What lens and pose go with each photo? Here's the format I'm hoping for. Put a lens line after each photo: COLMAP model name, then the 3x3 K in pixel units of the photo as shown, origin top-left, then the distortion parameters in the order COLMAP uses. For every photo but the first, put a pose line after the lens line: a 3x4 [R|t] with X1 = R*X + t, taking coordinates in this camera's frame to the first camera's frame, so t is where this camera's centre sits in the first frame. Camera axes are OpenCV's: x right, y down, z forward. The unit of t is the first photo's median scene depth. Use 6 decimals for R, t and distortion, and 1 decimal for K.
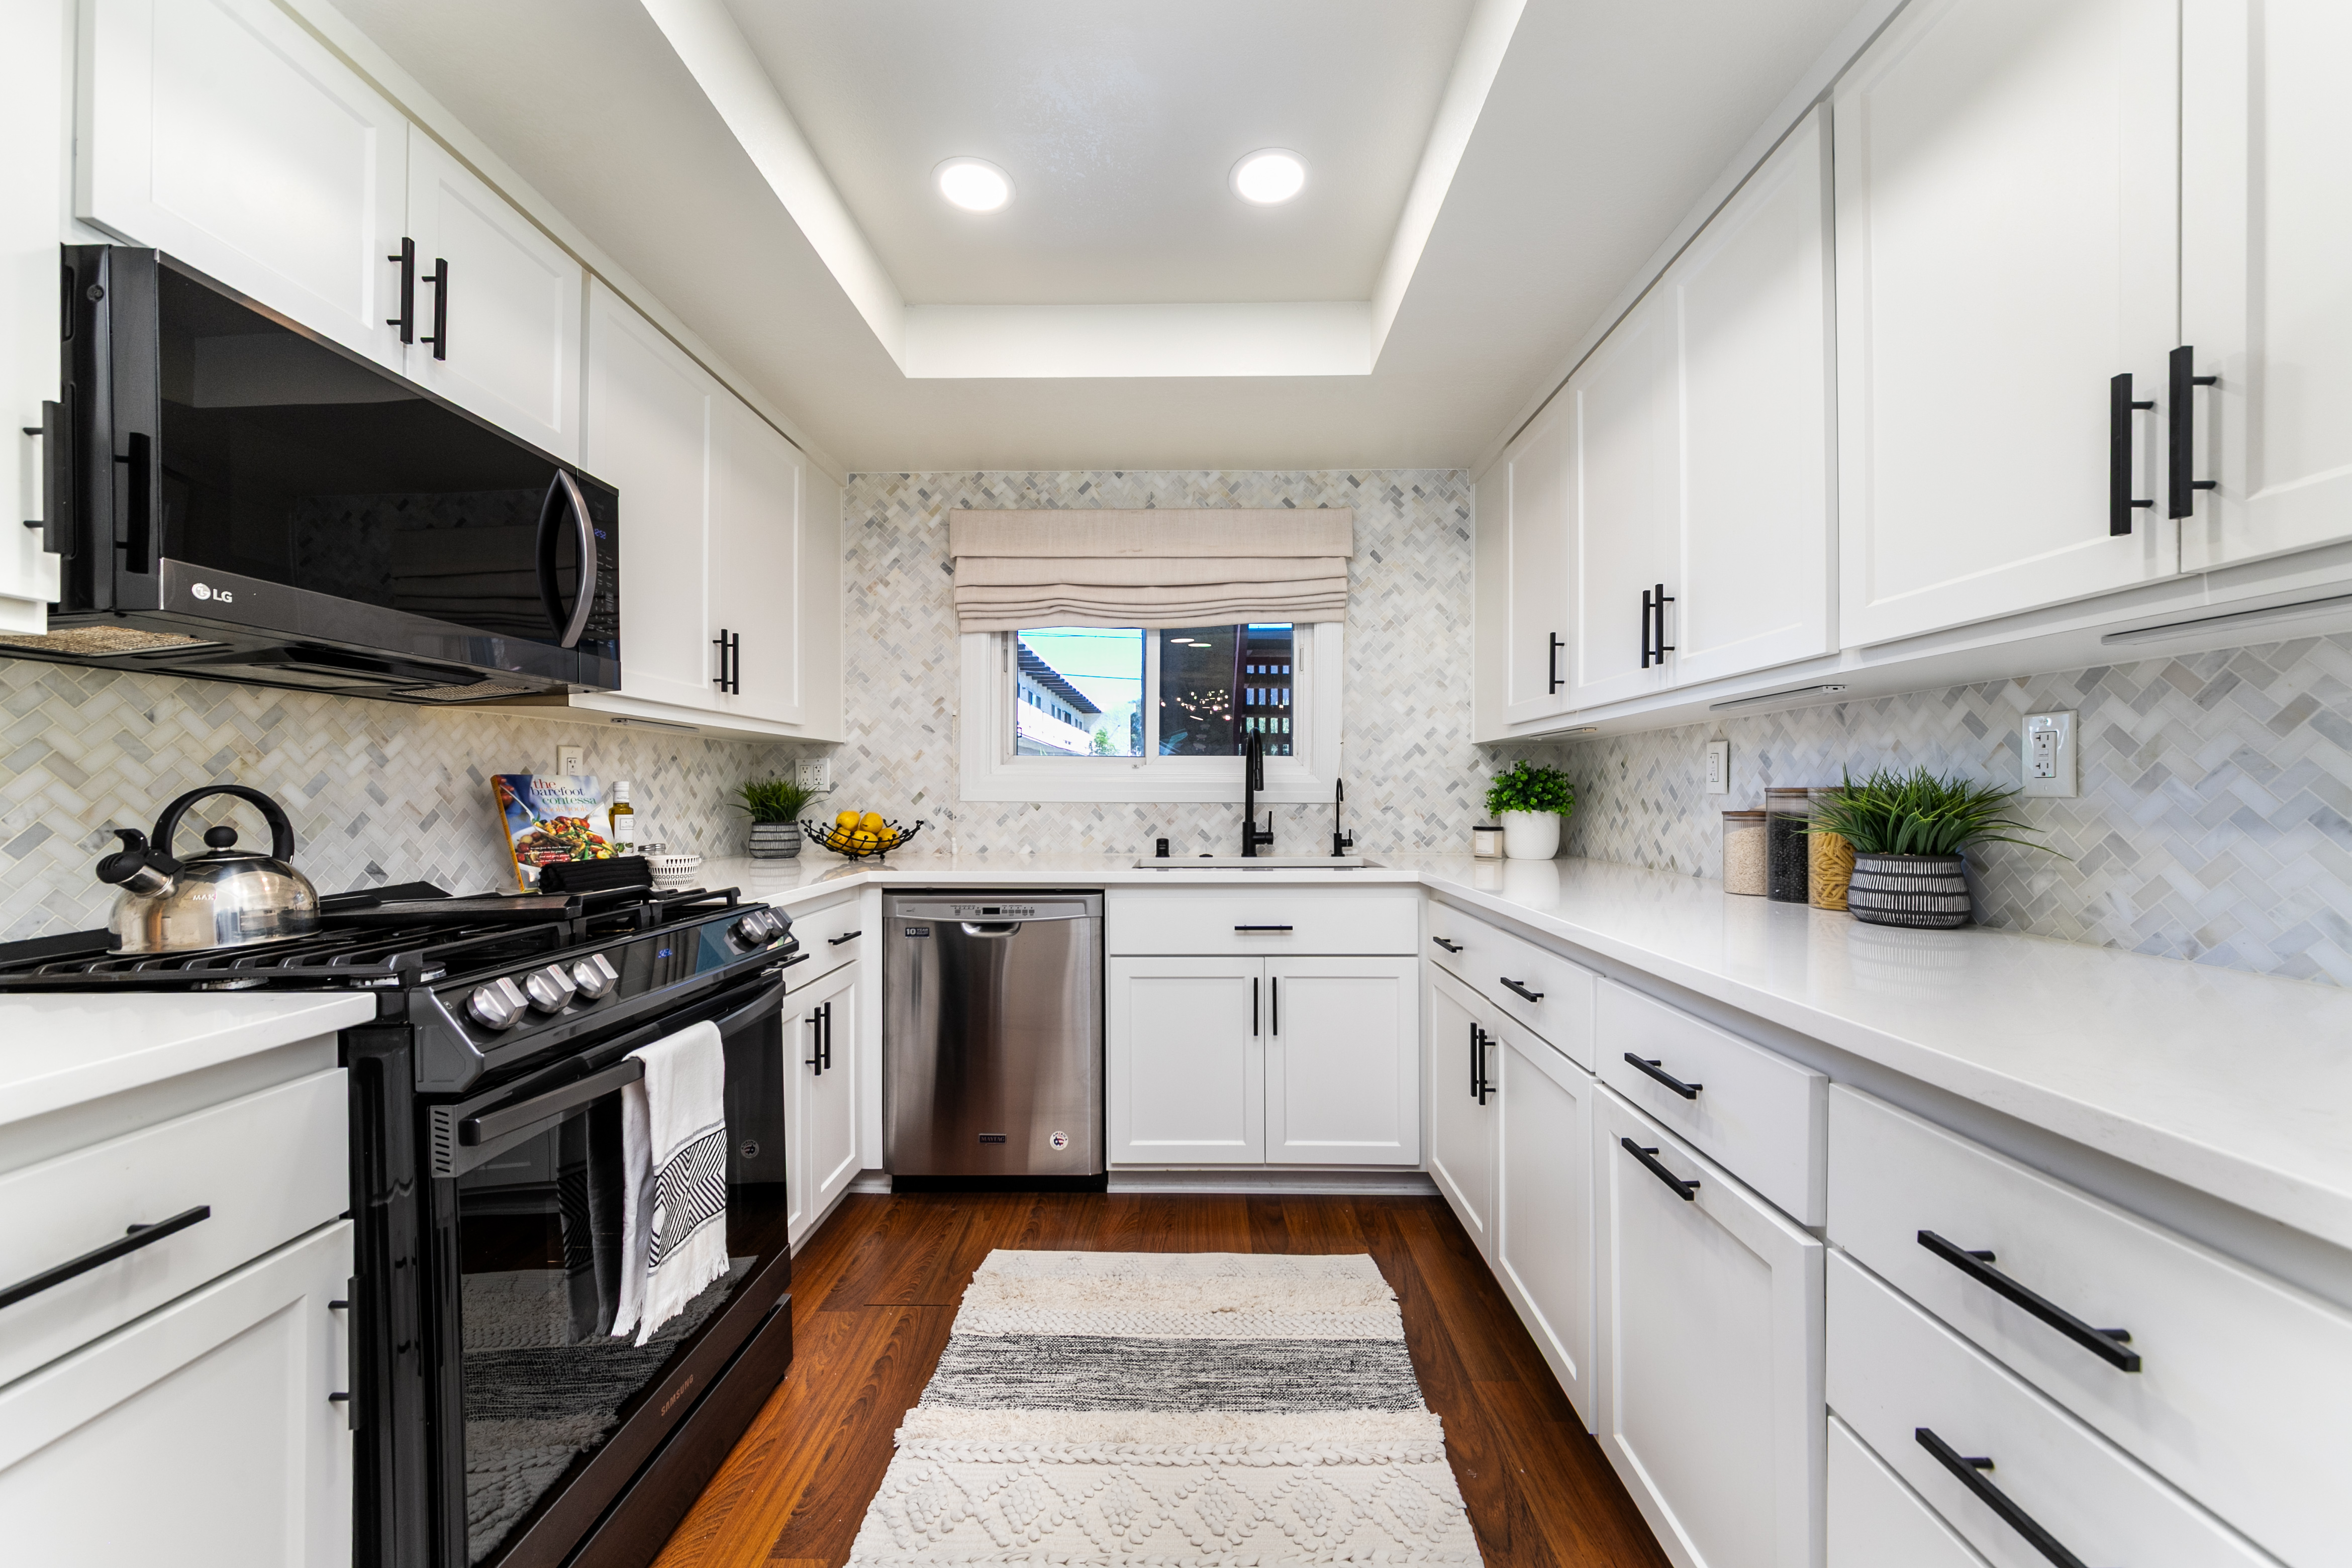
lens RADIAL K [[883.2, 0, 1193.2], [0, 883.2, 791.7], [0, 0, 1]] dist [-0.002174, 0.000343]
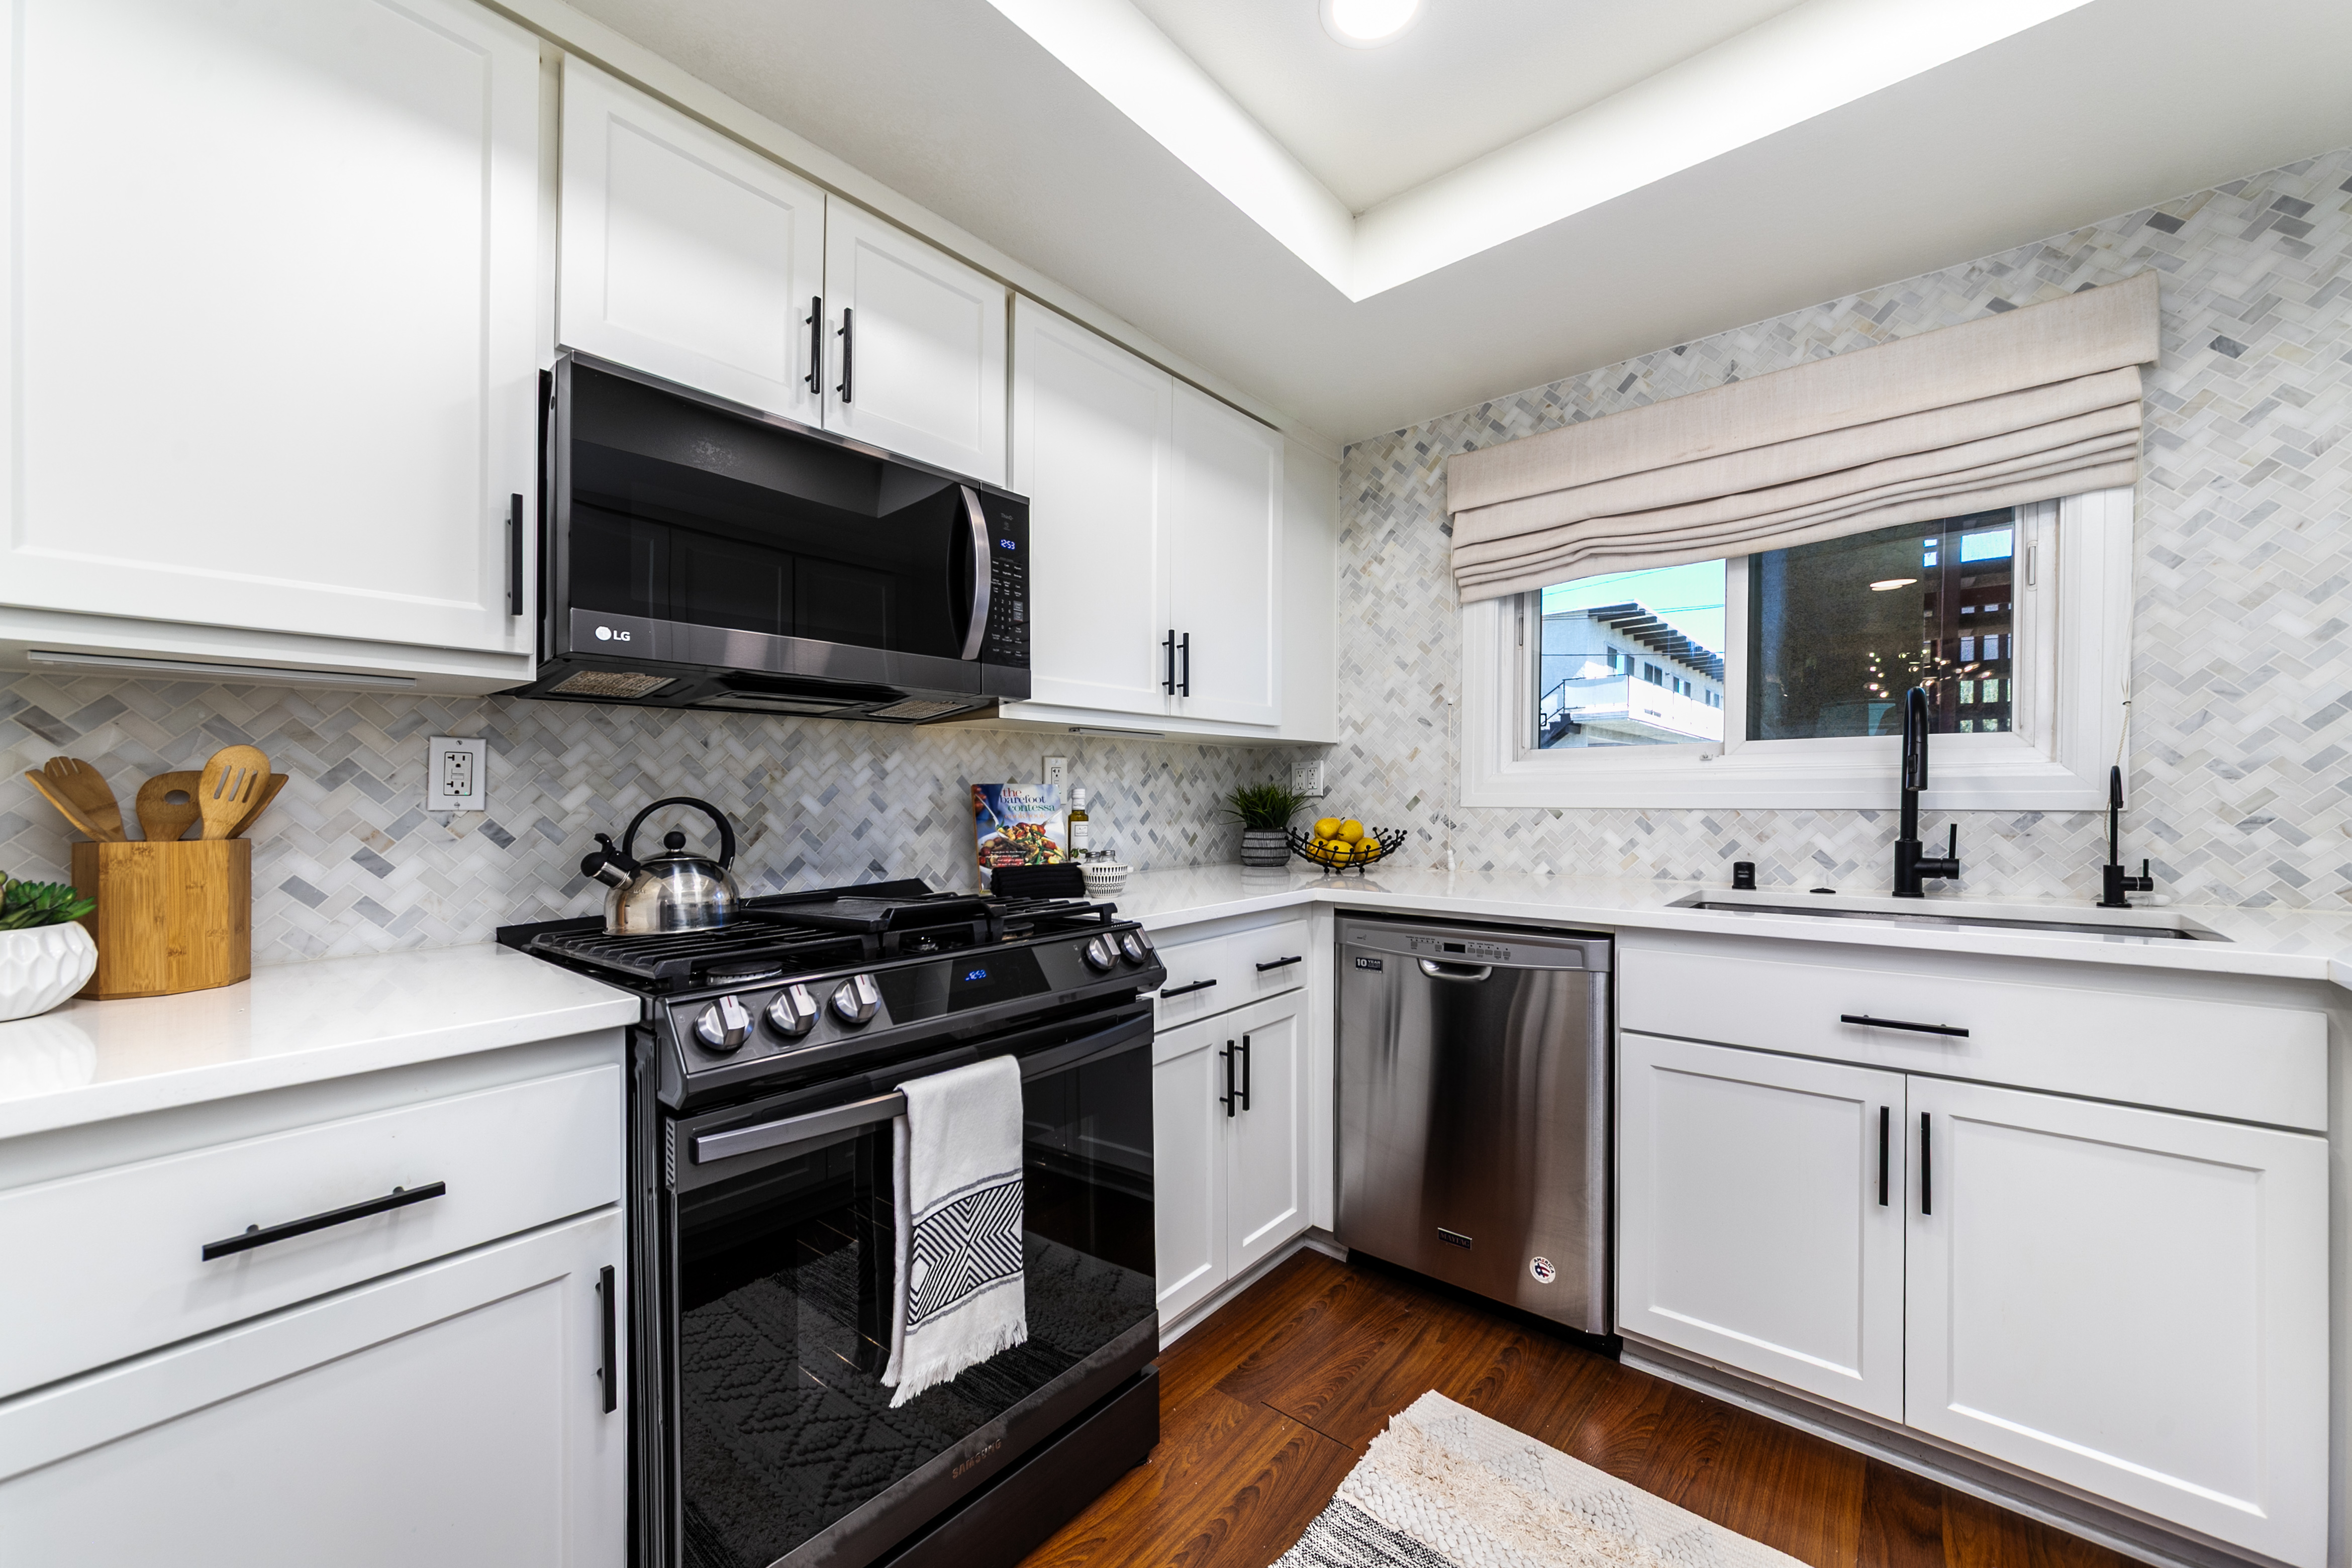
lens RADIAL K [[891.8, 0, 1176.6], [0, 891.8, 807.0], [0, 0, 1]] dist [-0.000887, 0.000130]
pose [[0.764117, 0.001087, -0.645077, 0.090108], [0.008140, 0.999903, 0.011327, -0.001039], [0.645026, -0.013906, 0.764034, 0.229677]]
